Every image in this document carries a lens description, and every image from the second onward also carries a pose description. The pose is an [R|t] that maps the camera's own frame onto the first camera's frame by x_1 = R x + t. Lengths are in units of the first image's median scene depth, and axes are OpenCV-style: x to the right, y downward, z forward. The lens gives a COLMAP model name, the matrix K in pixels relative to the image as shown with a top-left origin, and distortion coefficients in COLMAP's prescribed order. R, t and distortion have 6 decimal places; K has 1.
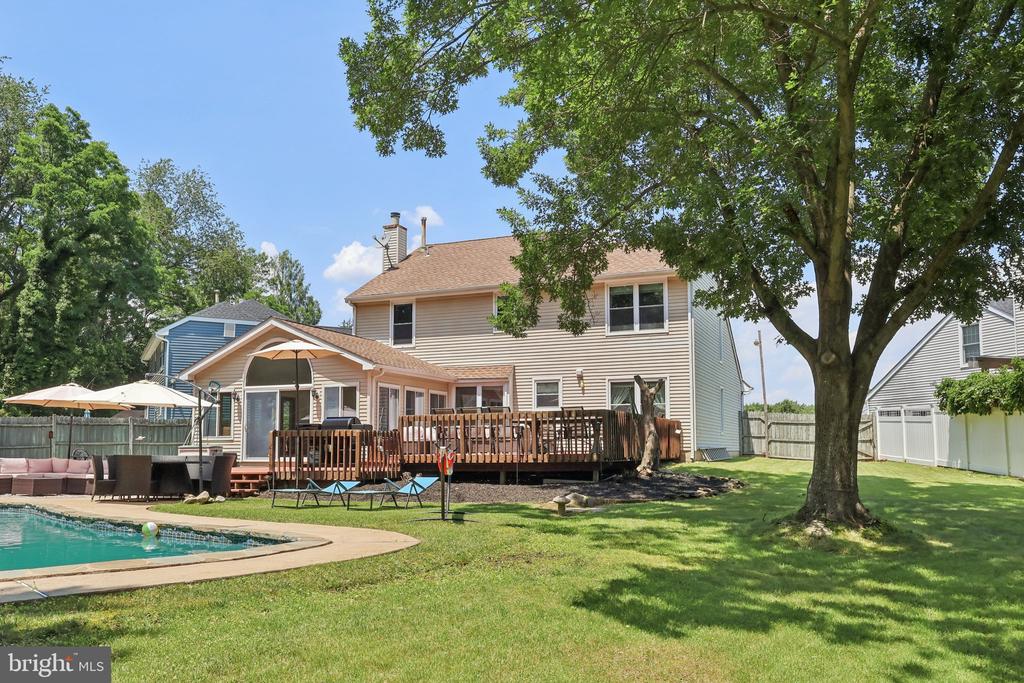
lens RADIAL K [[814.9, 0, 512.4], [0, 814.9, 389.6], [0, 0, 1]] dist [0.001215, -0.002726]
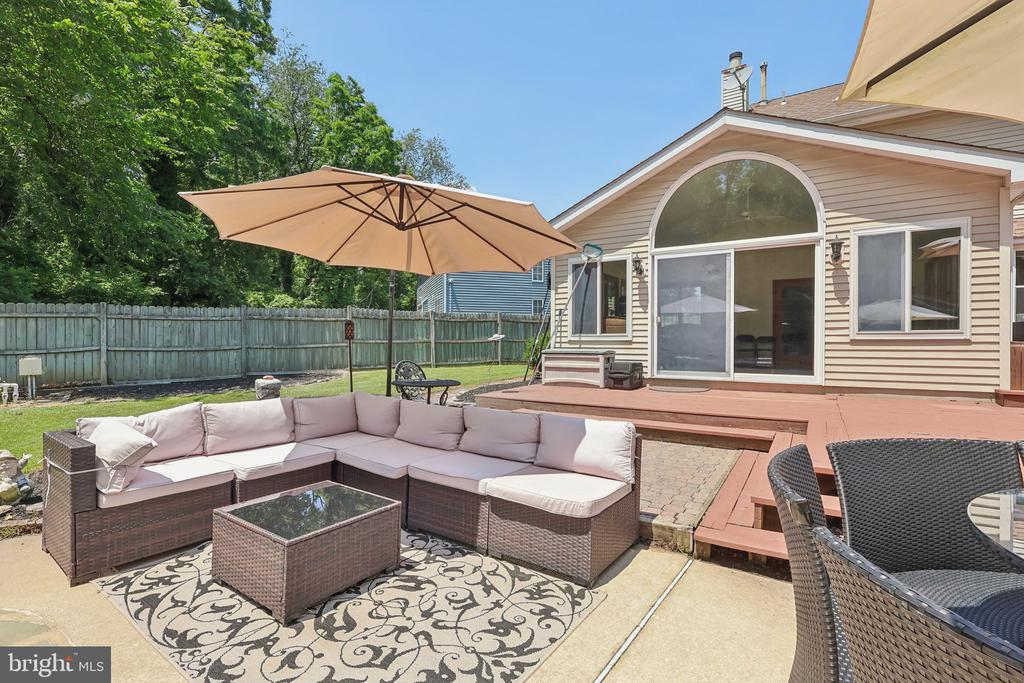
lens RADIAL K [[471.8, 0, 512.0], [0, 471.8, 341.5], [0, 0, 1]] dist [0.000396, 0.000244]
pose [[0.985068, 0.006604, -0.172038, -0.335345], [0.006724, 0.997026, 0.076776, 0.032285], [0.172034, -0.076787, 0.982094, 0.588588]]
